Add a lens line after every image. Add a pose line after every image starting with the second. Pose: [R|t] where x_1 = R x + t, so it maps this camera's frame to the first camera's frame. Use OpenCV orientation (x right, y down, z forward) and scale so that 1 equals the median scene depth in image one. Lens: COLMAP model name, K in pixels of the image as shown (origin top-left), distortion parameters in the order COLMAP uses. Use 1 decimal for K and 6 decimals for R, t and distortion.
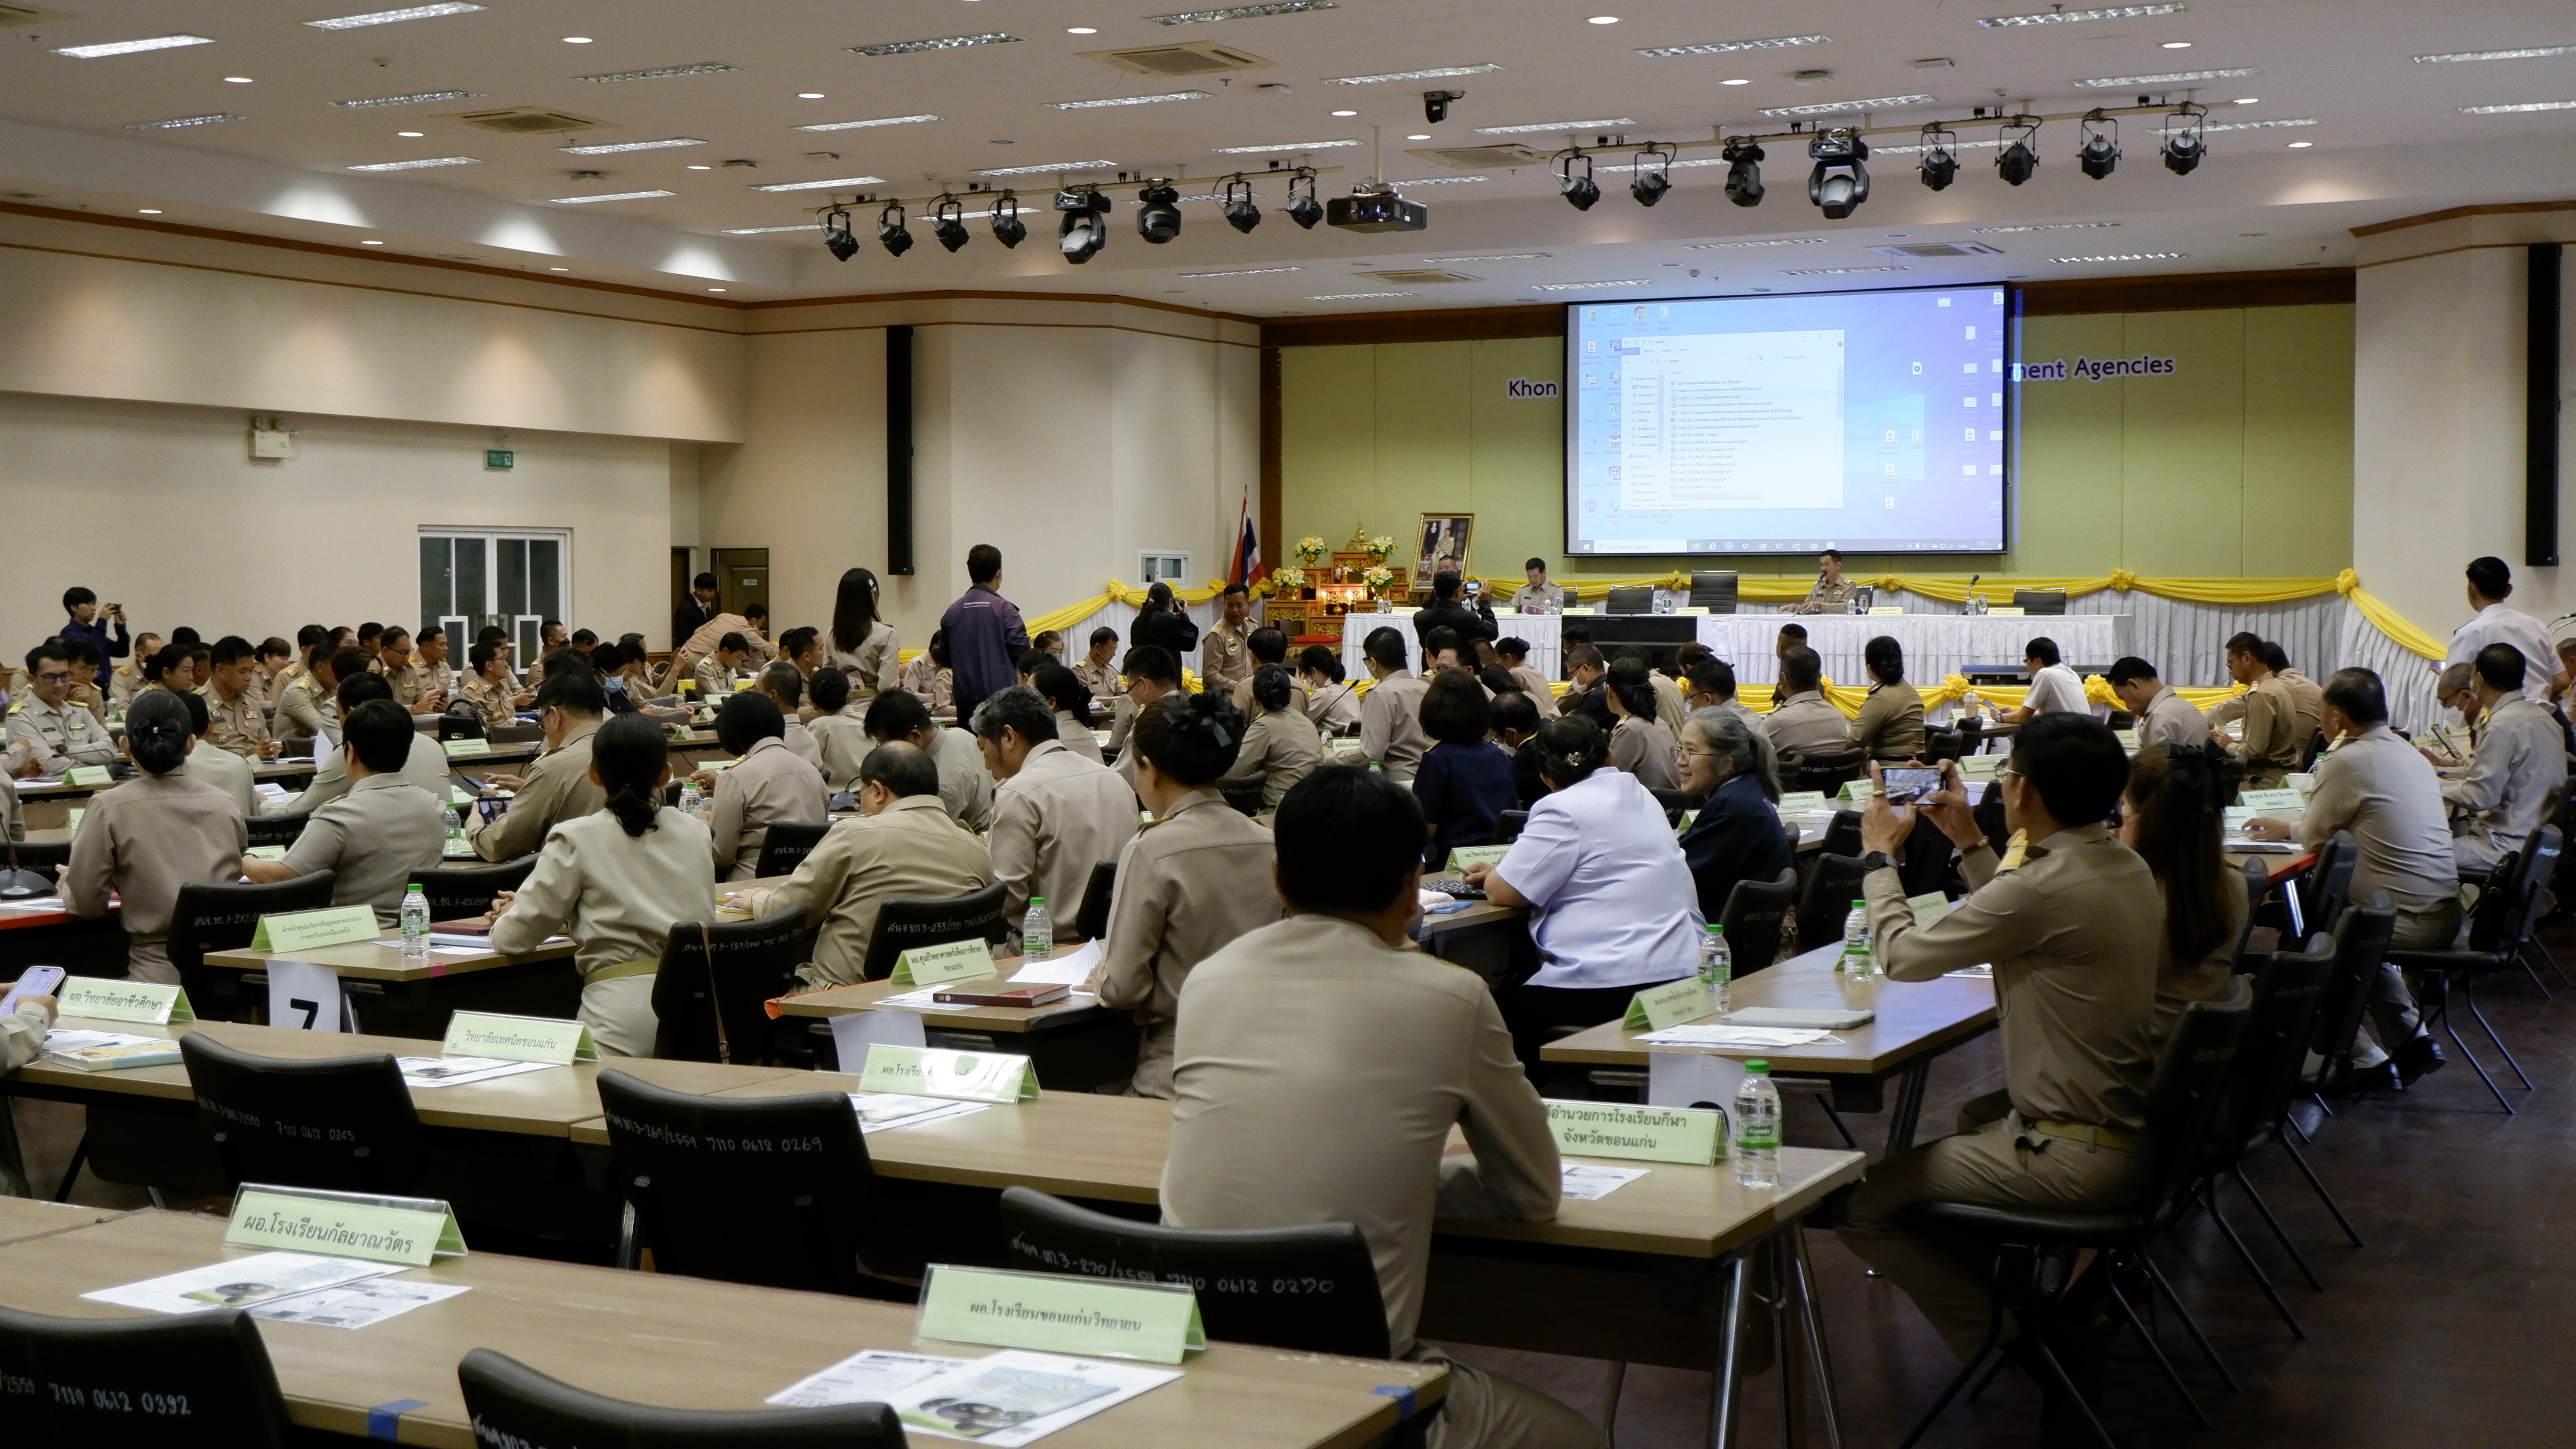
lens RADIAL K [[3076.6, 0, 1287.3], [0, 3076.6, 724.2], [0, 0, 1]] dist [-0.072087, 0.297407]
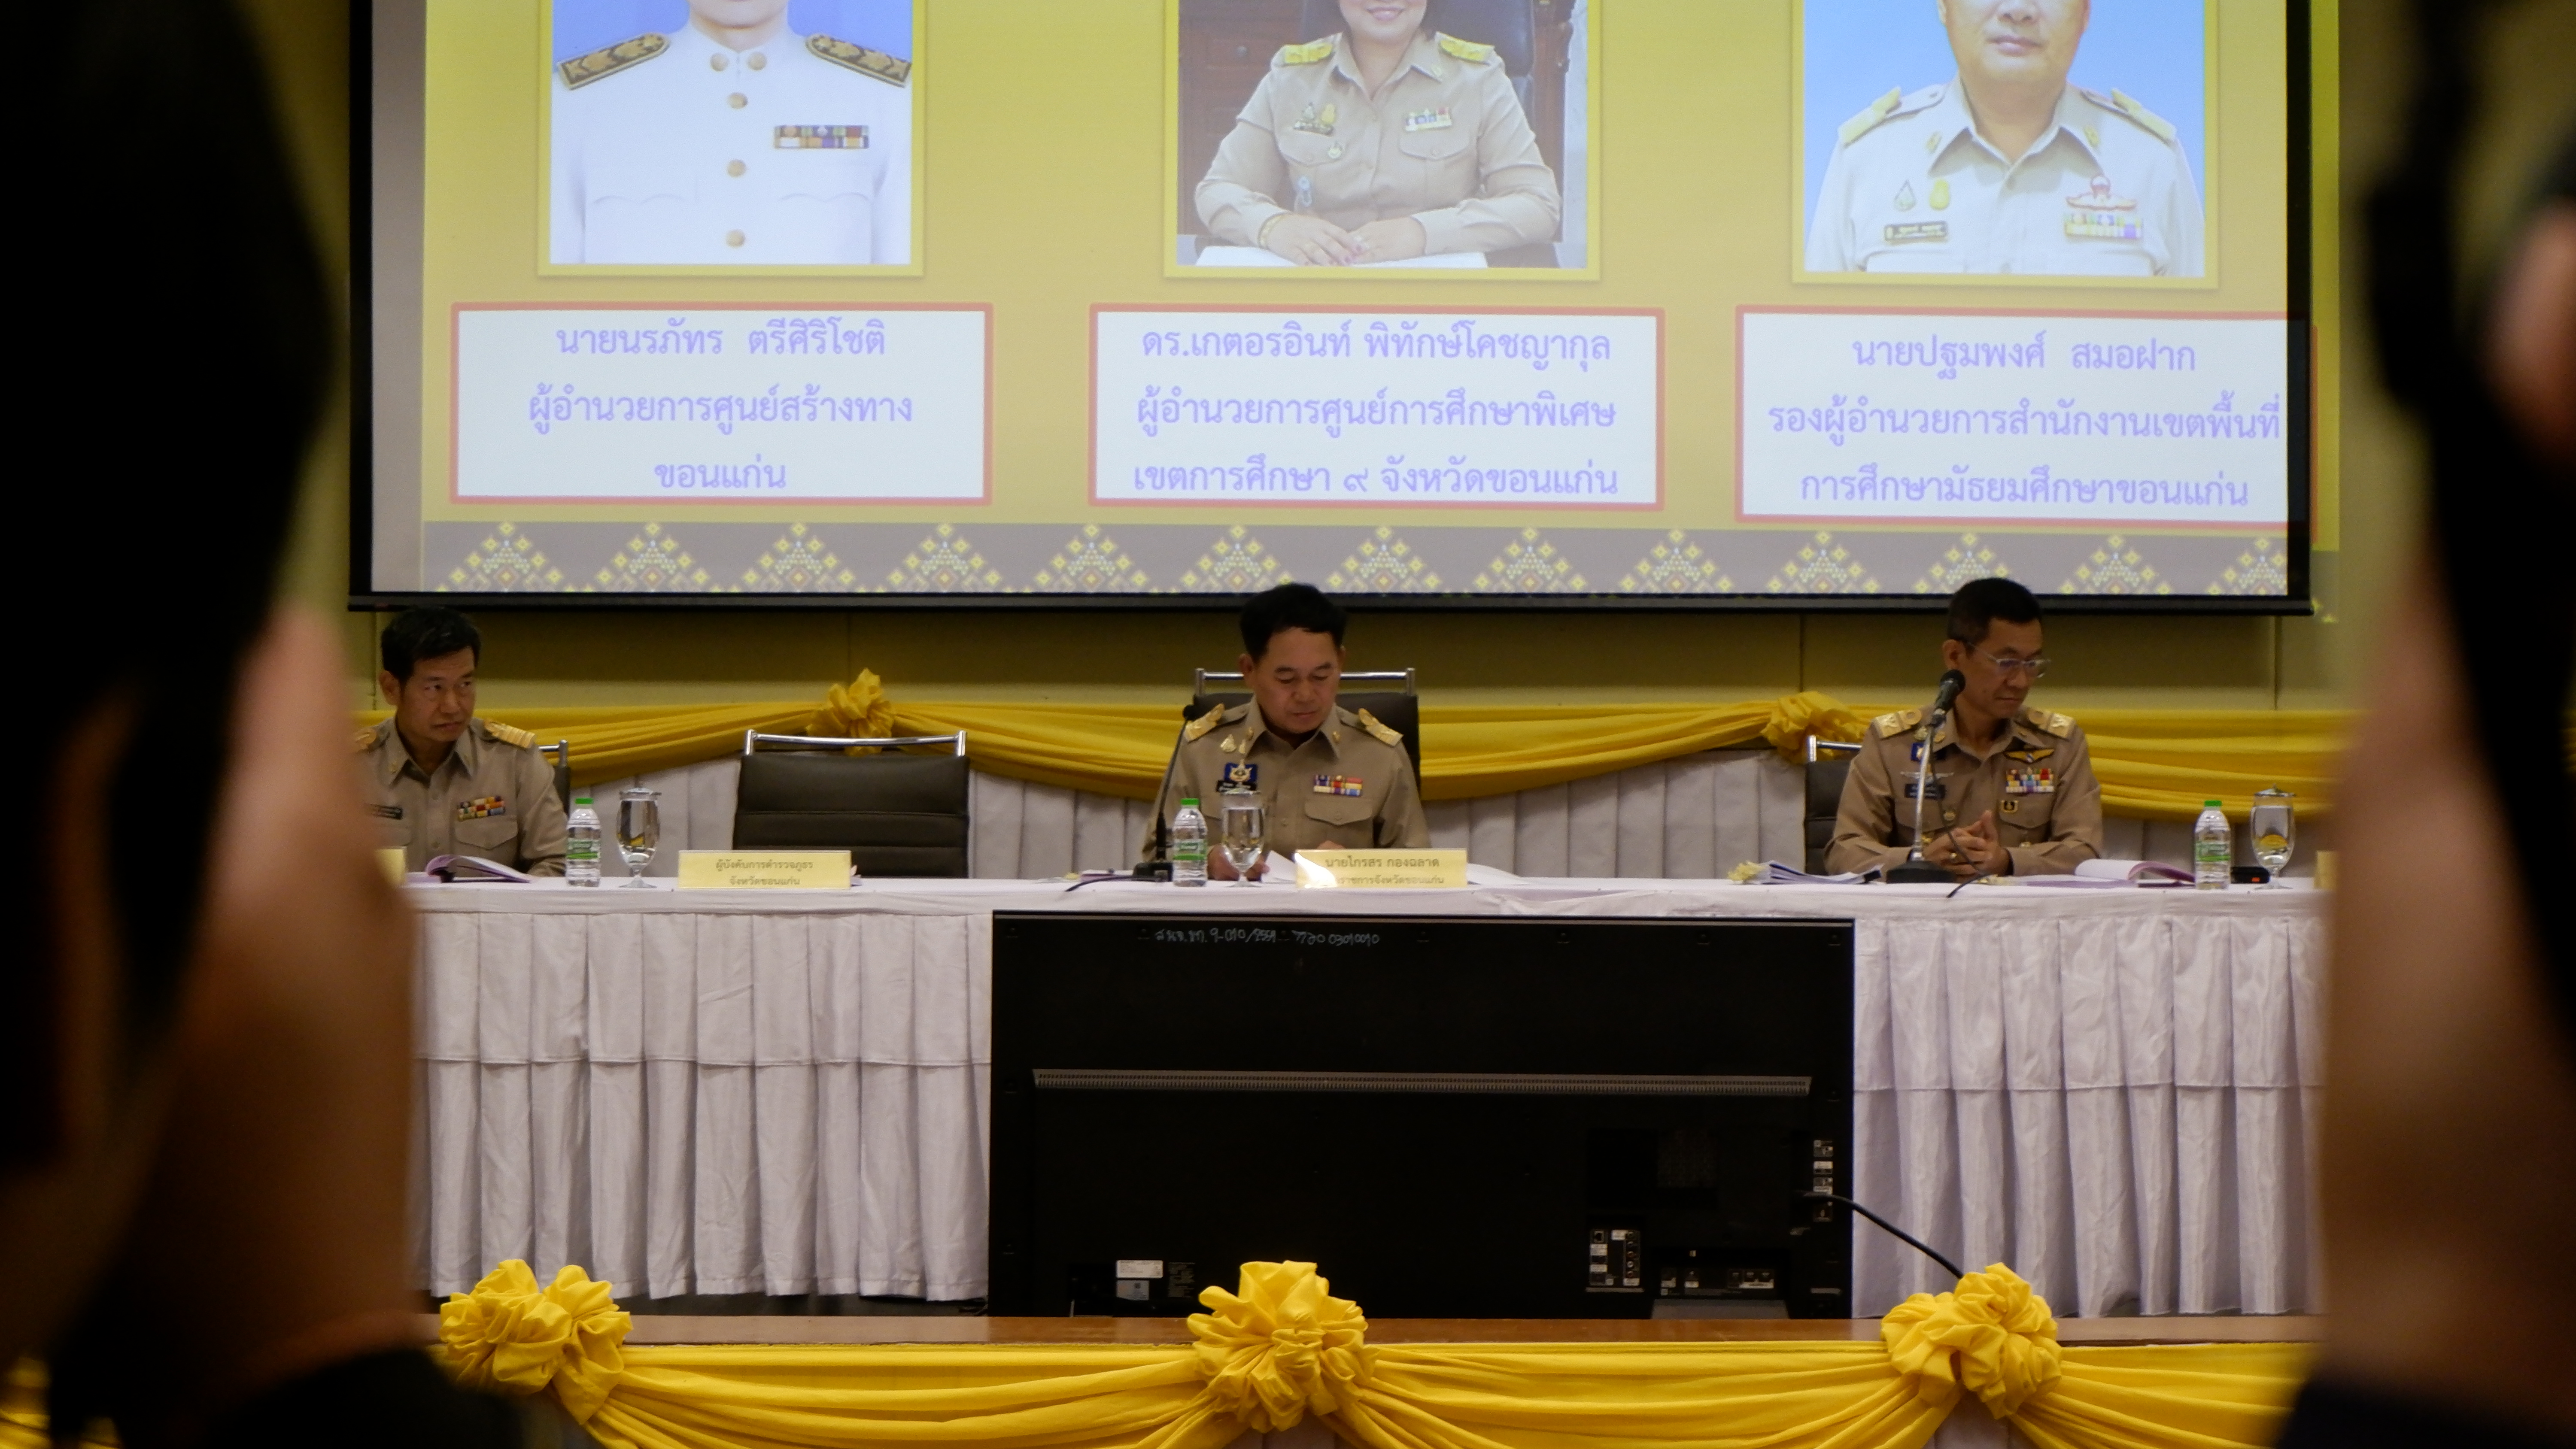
lens RADIAL K [[5489.9, 0, 1285.9], [0, 5489.9, 724.8], [0, 0, 1]] dist [-0.066473, -0.145372]
pose [[0.887938, 0.002797, 0.459955, -0.037222], [0.015842, 0.999202, -0.036659, -0.031419], [-0.459691, 0.039837, 0.887185, 0.639686]]
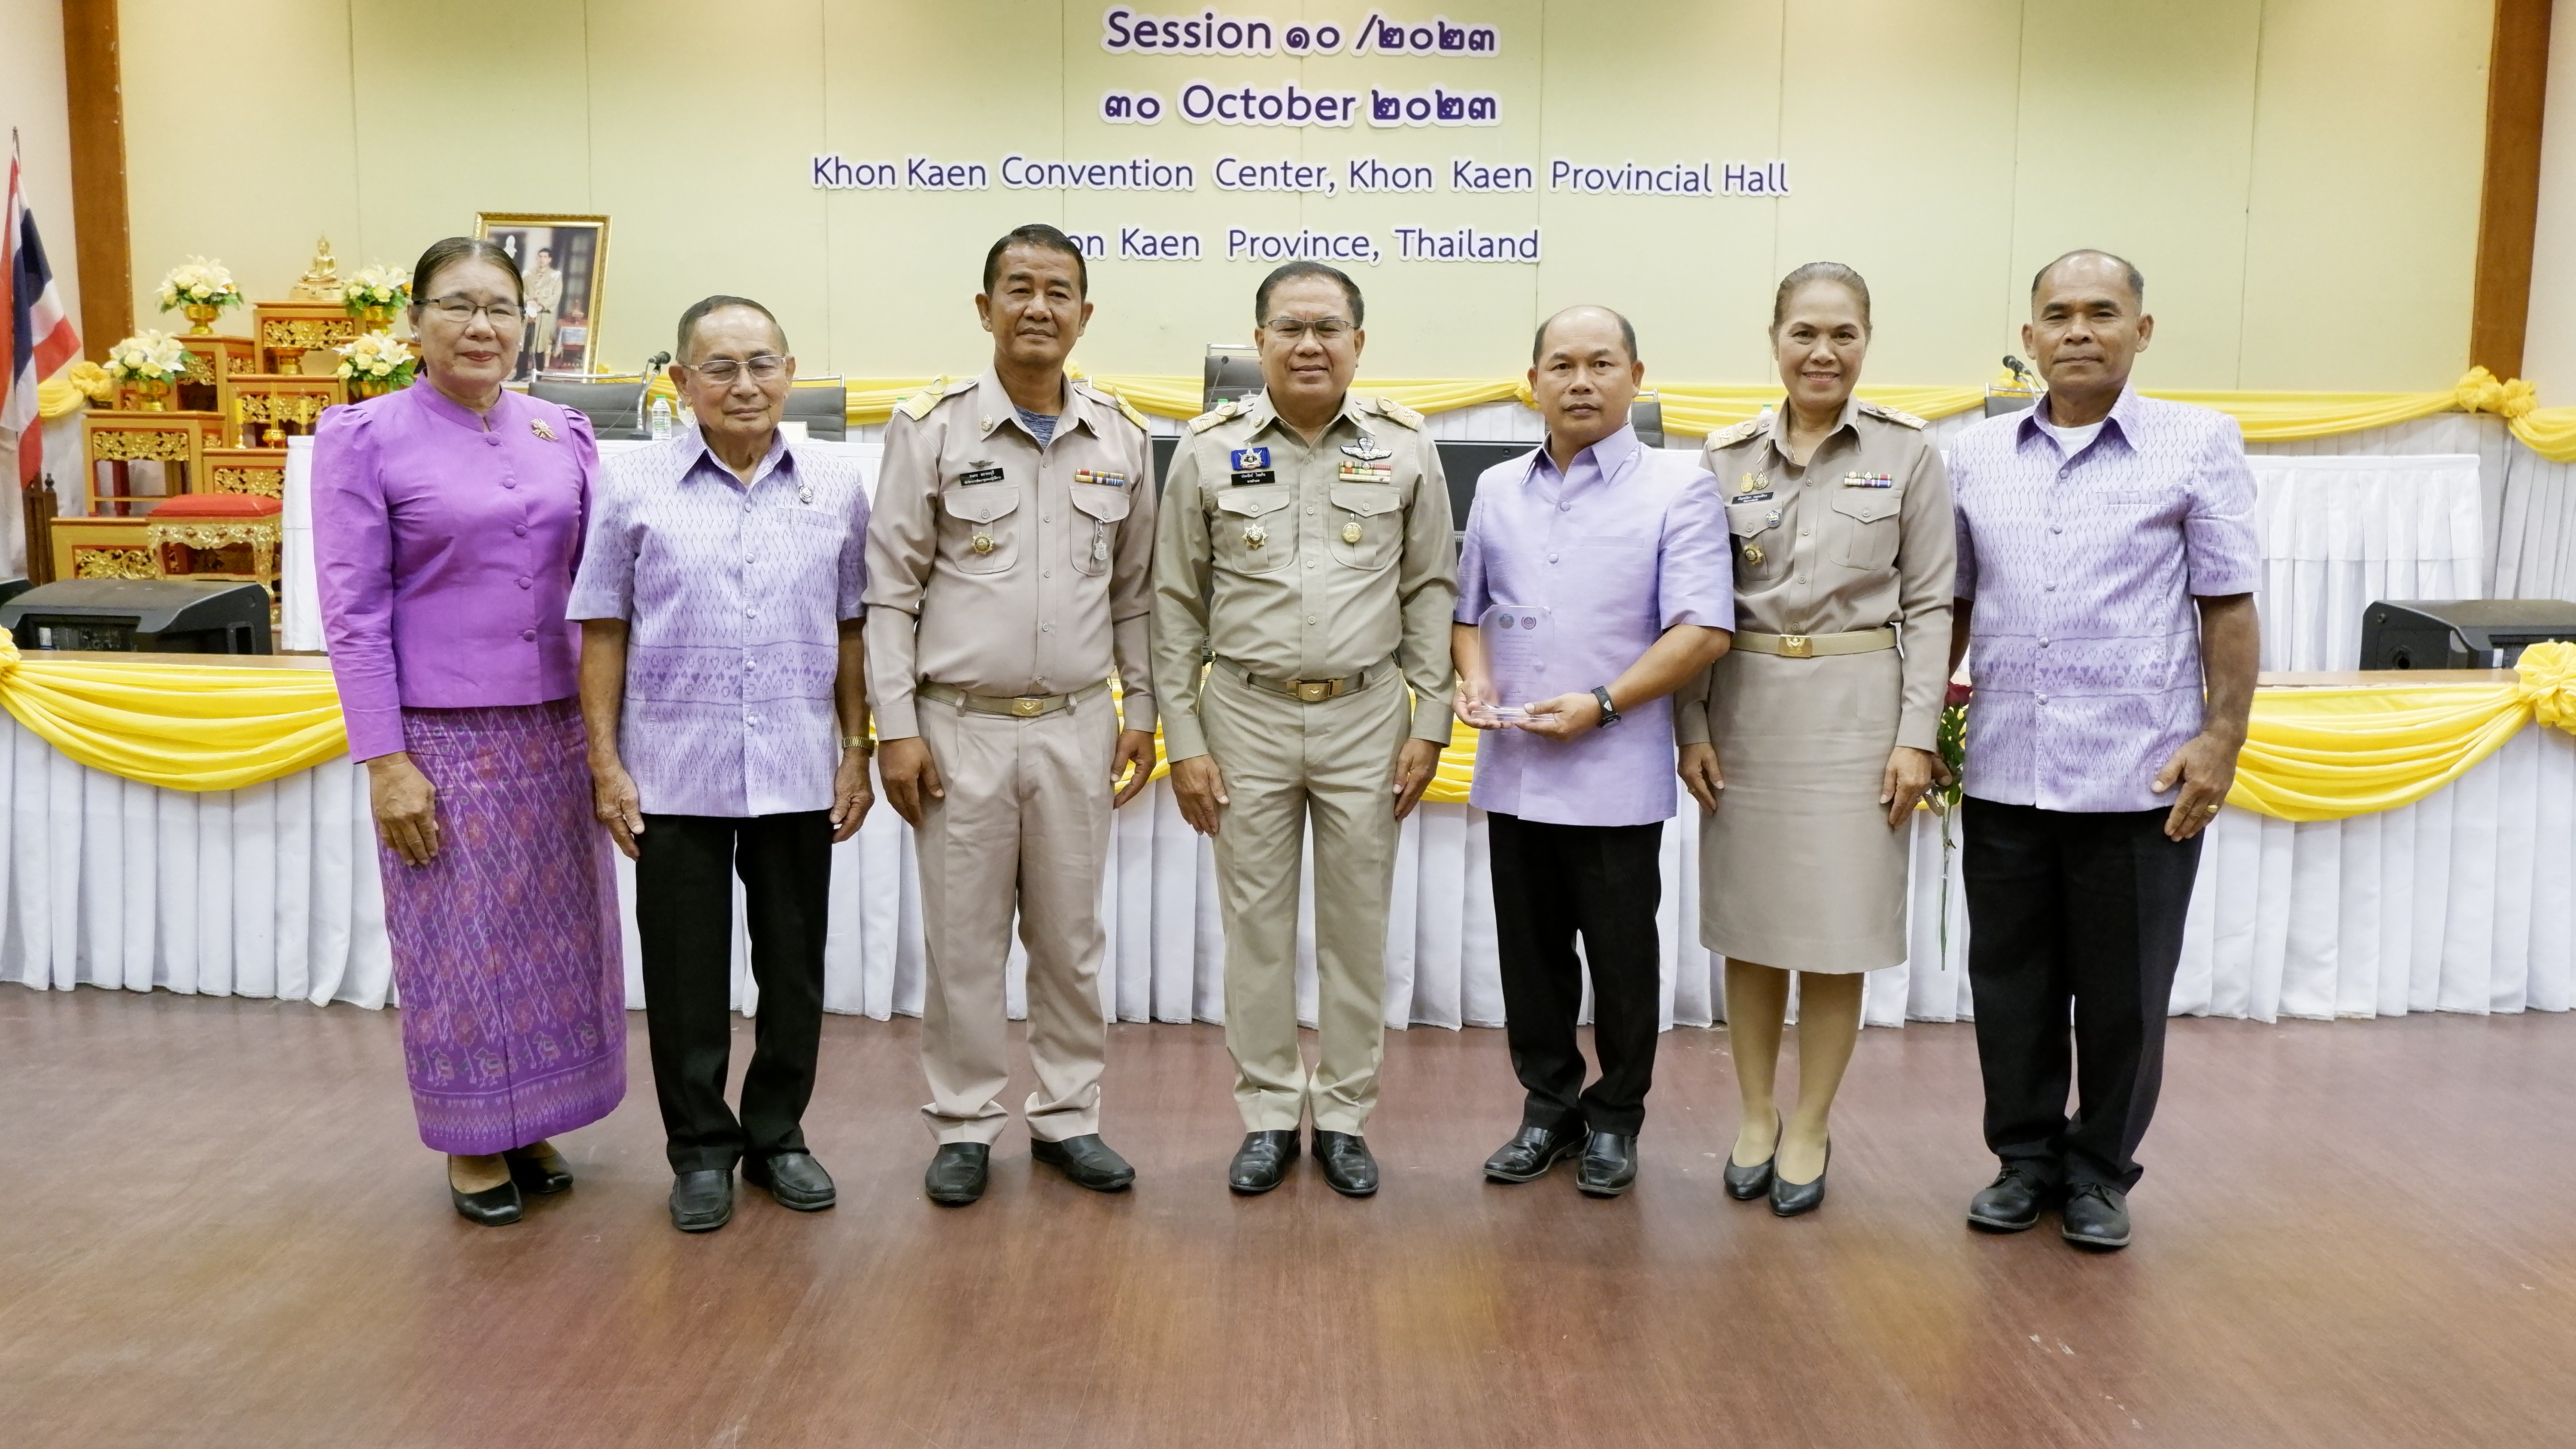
lens RADIAL K [[1998.0, 0, 1288.0], [0, 1998.0, 724.5], [0, 0, 1]] dist [0.002865, -0.037624]
pose [[0.891493, -0.047155, 0.450573, 0.016213], [0.008598, 0.996150, 0.087240, -0.021563], [-0.452952, -0.073900, 0.888467, 0.734732]]
